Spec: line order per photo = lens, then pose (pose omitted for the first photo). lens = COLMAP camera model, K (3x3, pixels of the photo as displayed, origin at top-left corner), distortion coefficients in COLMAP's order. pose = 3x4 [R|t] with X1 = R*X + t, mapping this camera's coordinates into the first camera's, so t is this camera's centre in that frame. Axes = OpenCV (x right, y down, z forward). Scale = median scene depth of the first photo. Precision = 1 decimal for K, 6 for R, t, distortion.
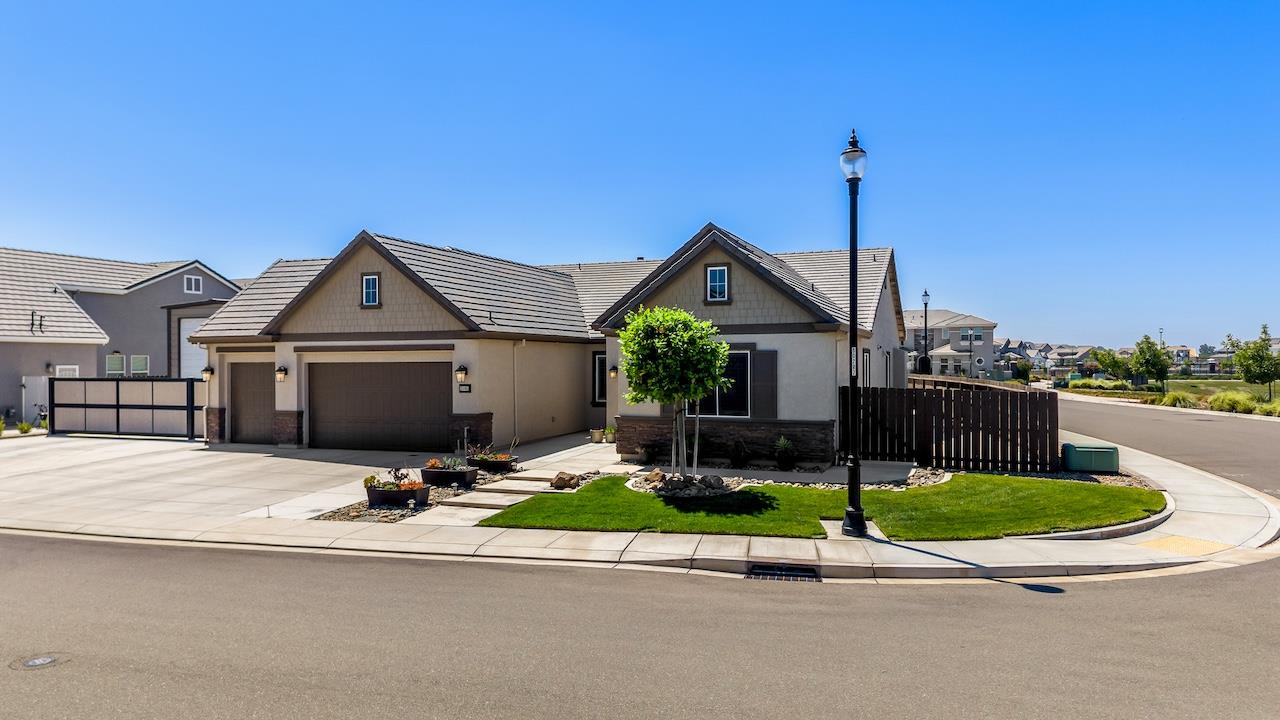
lens RADIAL K [[841.7, 0, 688.2], [0, 841.7, 381.7], [0, 0, 1]] dist [-0.046426, 0.001095]
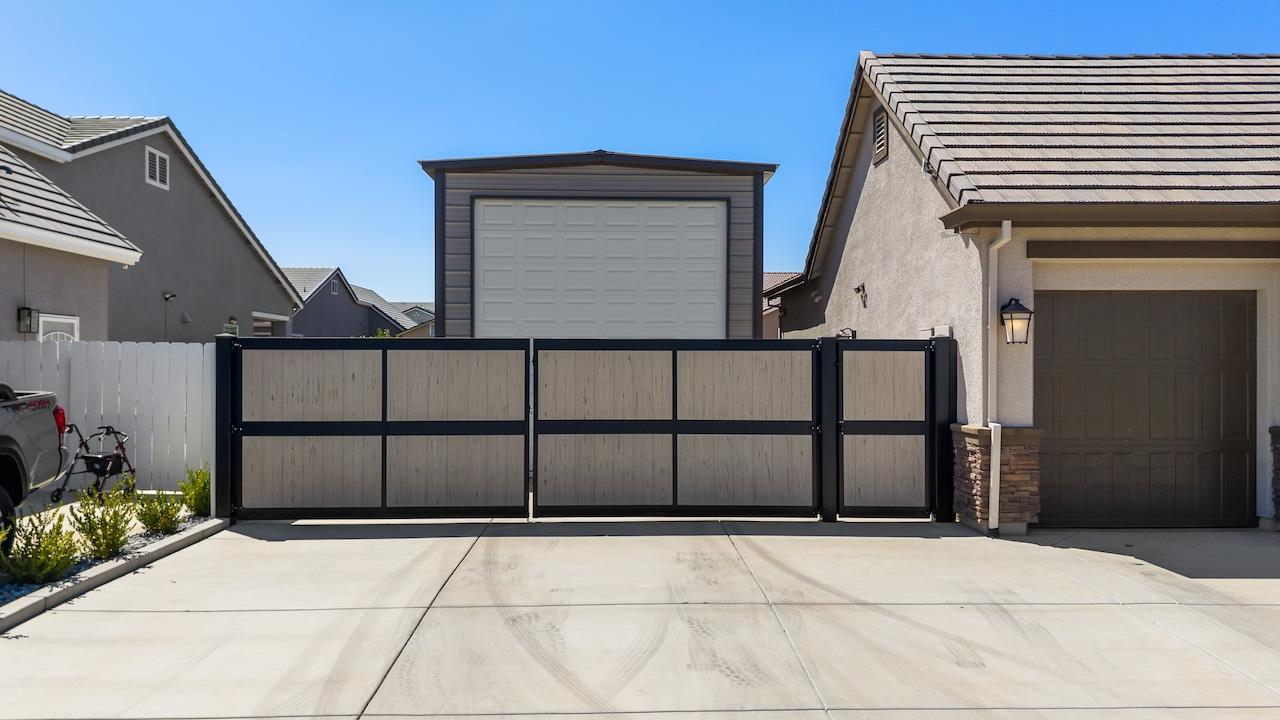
lens RADIAL K [[871.9, 0, 640.0], [0, 871.9, 360.0], [0, 0, 1]] dist [0.007683, -0.000623]
pose [[0.946014, 0.004459, 0.324095, -0.901446], [0.004214, 0.999652, -0.026055, 0.015155], [-0.324098, 0.026014, 0.945666, 0.781178]]
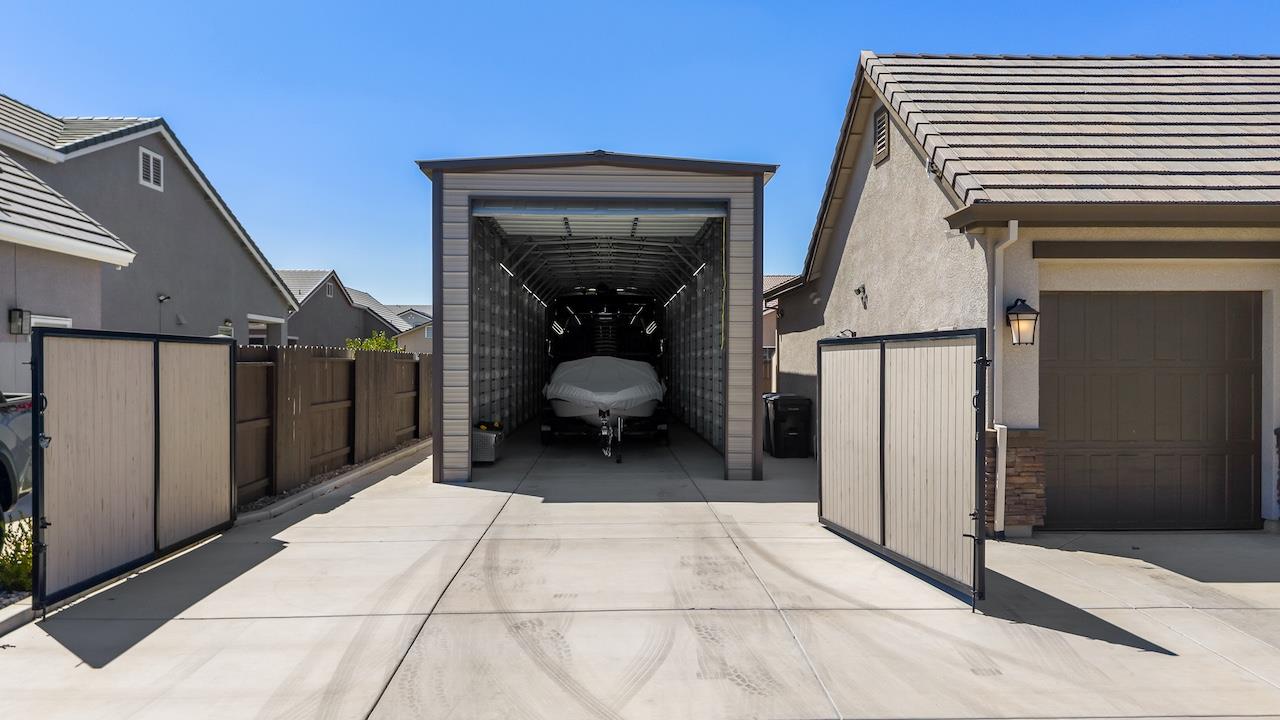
lens RADIAL K [[864.2, 0, 641.3], [0, 864.2, 364.9], [0, 0, 1]] dist [0.008038, -0.001927]
pose [[0.942973, 0.003287, 0.332853, -0.902453], [0.004800, 0.999713, -0.023472, 0.015474], [-0.332834, 0.023731, 0.942687, 0.790291]]
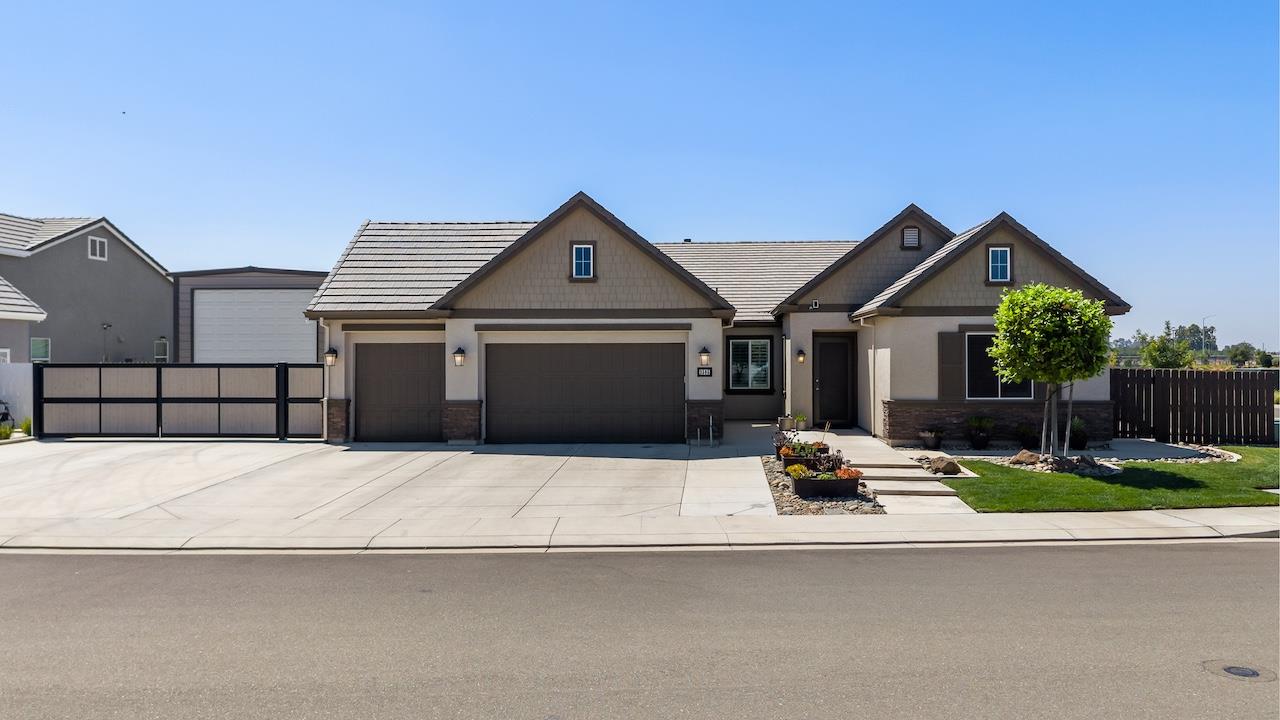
lens RADIAL K [[882.7, 0, 671.1], [0, 882.7, 356.3], [0, 0, 1]] dist [0.008221, -0.001555]
pose [[0.966035, 0.001397, 0.258406, -0.523120], [0.004403, 0.999751, -0.021863, 0.011001], [-0.258372, 0.022259, 0.965789, 0.083525]]
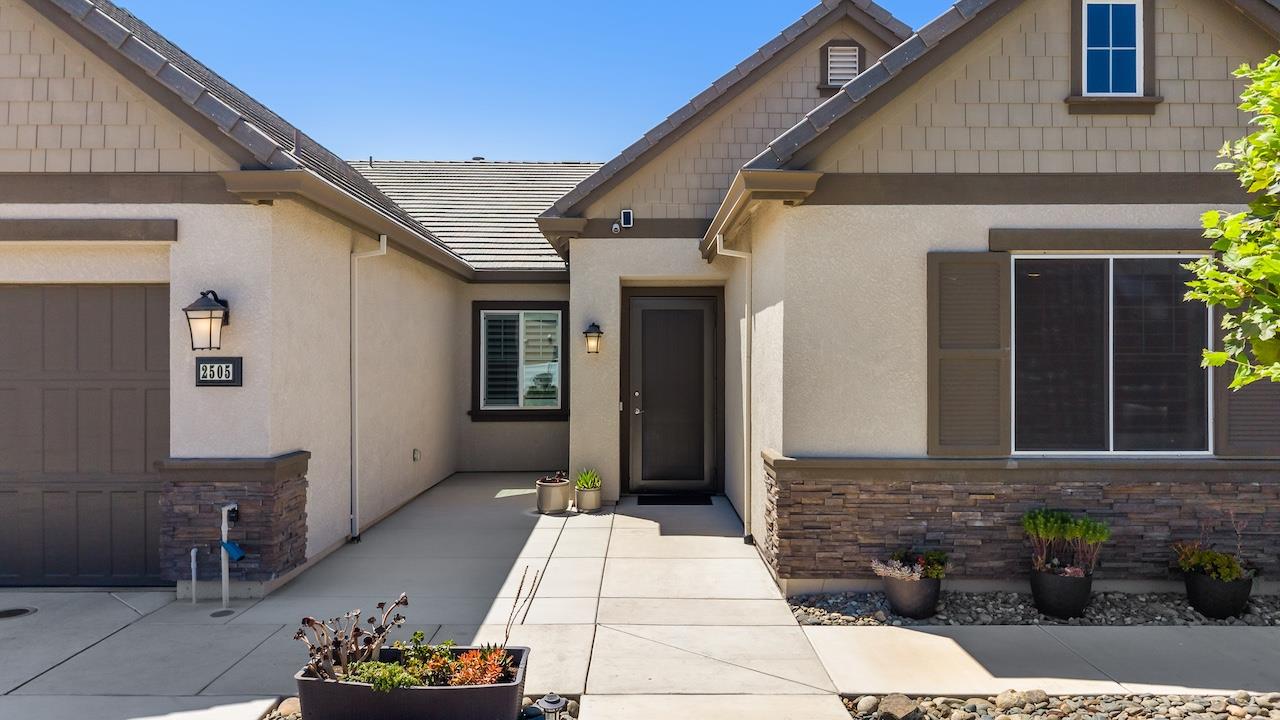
lens RADIAL K [[914.4, 0, 640.0], [0, 914.4, 360.0], [0, 0, 1]] dist [0.006174, 0.000988]
pose [[0.950462, 0.006104, 0.310782, -0.215257], [0.001693, 0.999691, -0.024813, 0.011781], [-0.310837, 0.024110, 0.950157, 0.620384]]
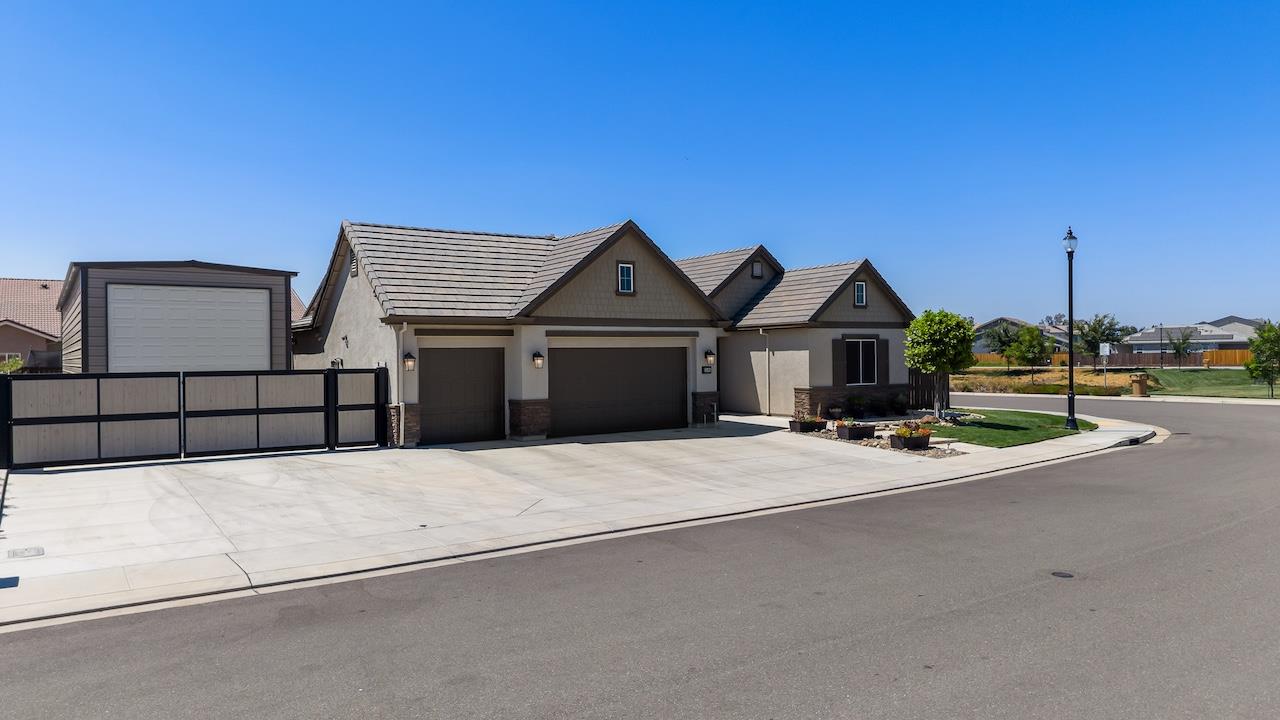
lens RADIAL K [[864.2, 0, 641.3], [0, 864.2, 364.9], [0, 0, 1]] dist [0.008038, -0.001927]
pose [[0.614527, -0.011992, 0.788805, -1.201570], [0.028465, 0.999570, -0.006980, 0.006427], [-0.788382, 0.026743, 0.614604, 0.323689]]
